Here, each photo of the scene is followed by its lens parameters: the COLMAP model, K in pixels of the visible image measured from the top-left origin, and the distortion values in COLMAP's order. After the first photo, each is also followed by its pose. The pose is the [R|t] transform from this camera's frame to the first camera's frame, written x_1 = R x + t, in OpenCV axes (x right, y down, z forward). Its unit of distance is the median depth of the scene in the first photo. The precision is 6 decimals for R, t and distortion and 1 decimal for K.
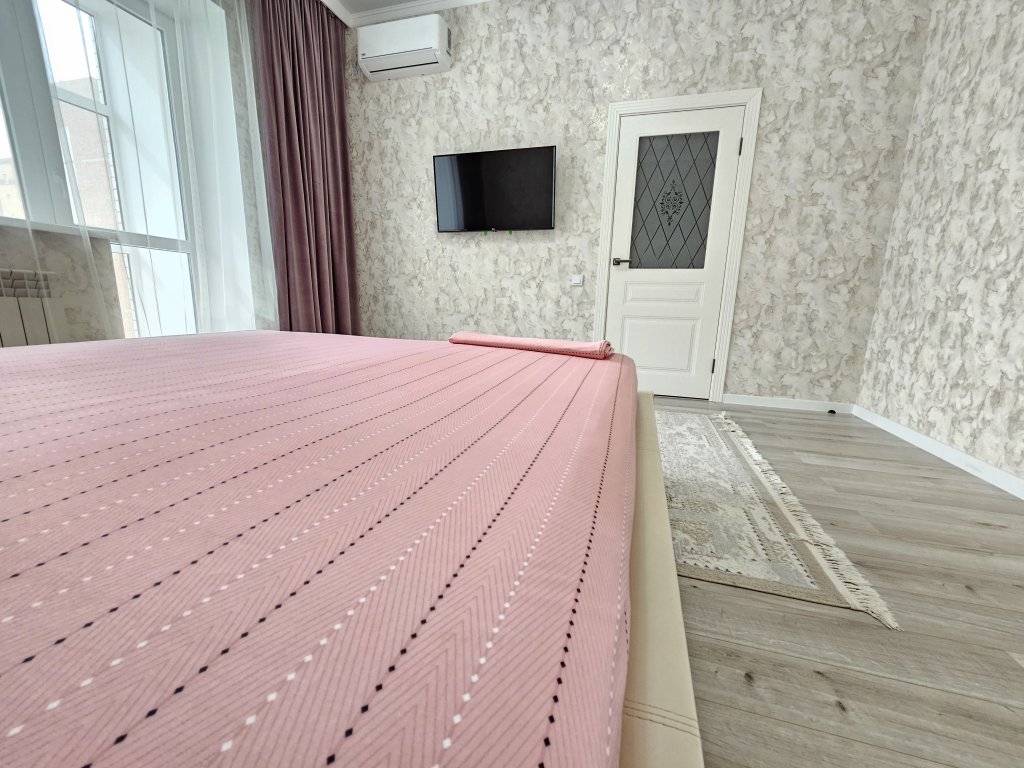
lens RADIAL K [[419.8, 0, 509.0], [0, 419.8, 389.5], [0, 0, 1]] dist [-0.001644, 0.000636]
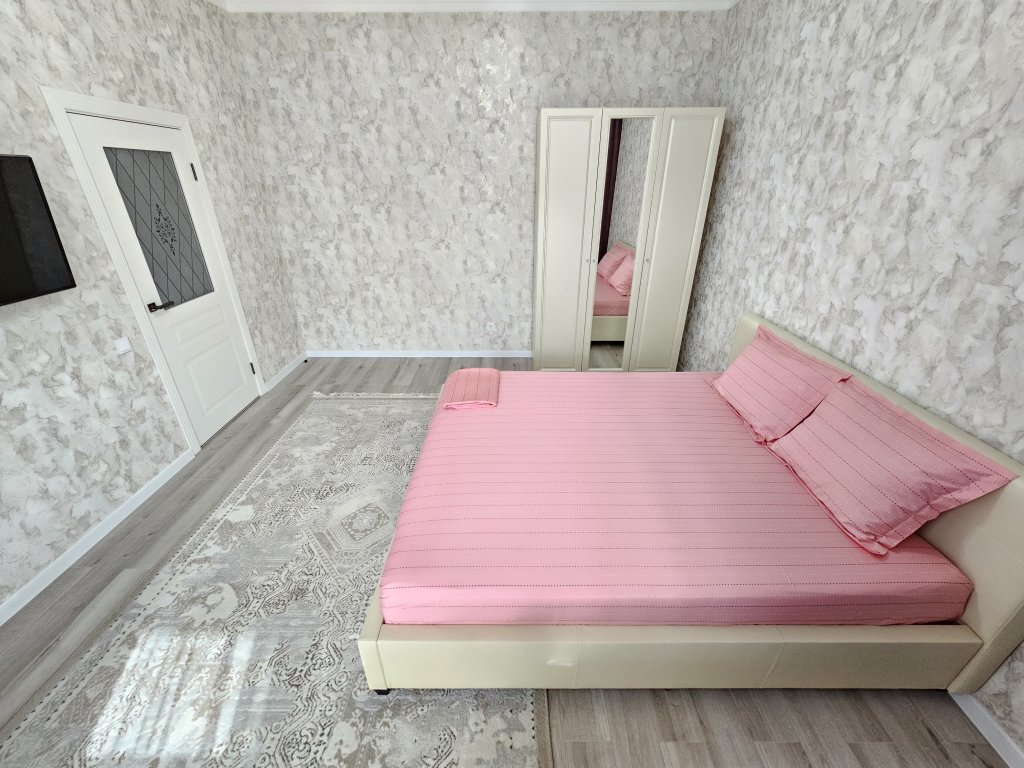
lens RADIAL K [[419.8, 0, 509.0], [0, 419.8, 389.5], [0, 0, 1]] dist [-0.001644, 0.000636]
pose [[-0.287598, -0.456810, 0.841791, -0.762328], [0.182458, 0.836696, 0.516381, -0.509151], [-0.940211, 0.302101, -0.157284, 0.579875]]
